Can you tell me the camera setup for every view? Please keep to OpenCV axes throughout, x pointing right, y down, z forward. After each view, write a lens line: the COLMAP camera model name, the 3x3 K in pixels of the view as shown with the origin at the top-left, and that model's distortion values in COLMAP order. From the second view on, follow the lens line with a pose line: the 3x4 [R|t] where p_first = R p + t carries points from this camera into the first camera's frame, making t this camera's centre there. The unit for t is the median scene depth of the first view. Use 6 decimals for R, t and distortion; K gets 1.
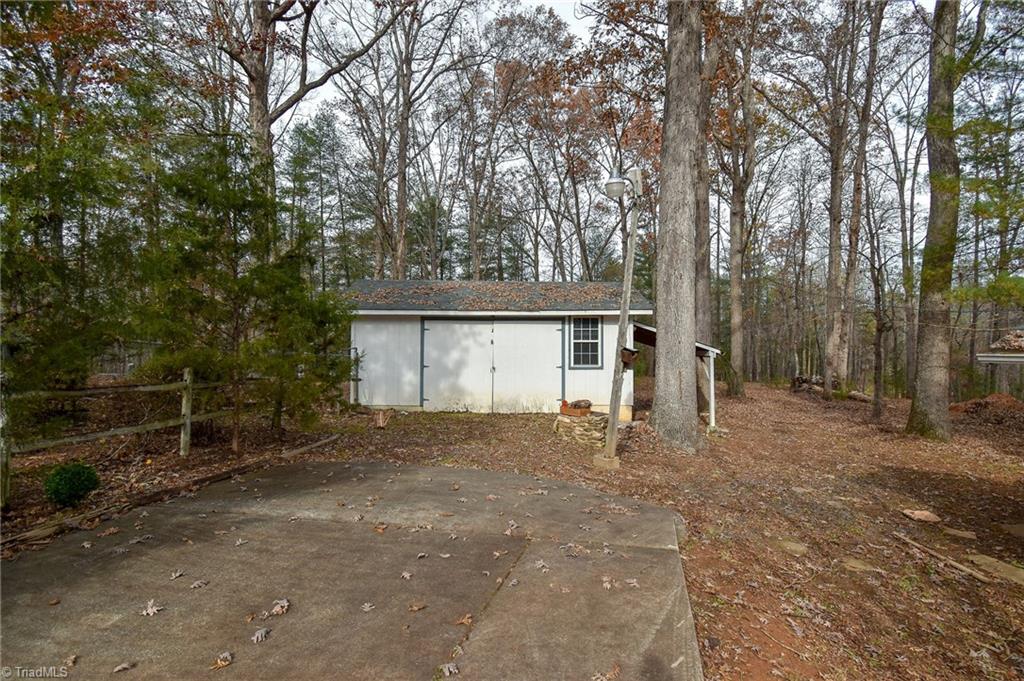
lens RADIAL K [[508.7, 0, 513.3], [0, 508.7, 341.2], [0, 0, 1]] dist [0.024046, -0.029548]
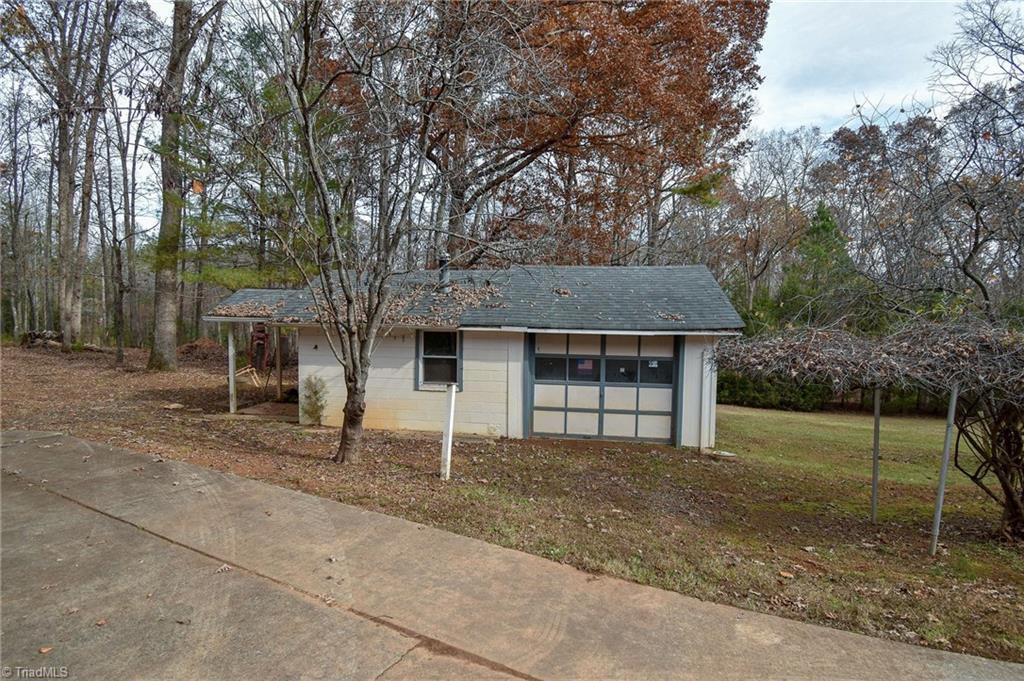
lens RADIAL K [[508.7, 0, 513.3], [0, 508.7, 341.2], [0, 0, 1]] dist [0.024046, -0.029548]
pose [[0.253461, -0.056916, 0.965670, -0.234910], [-0.035174, 0.997065, 0.067999, -0.019439], [-0.966706, -0.051202, 0.250715, -0.224795]]
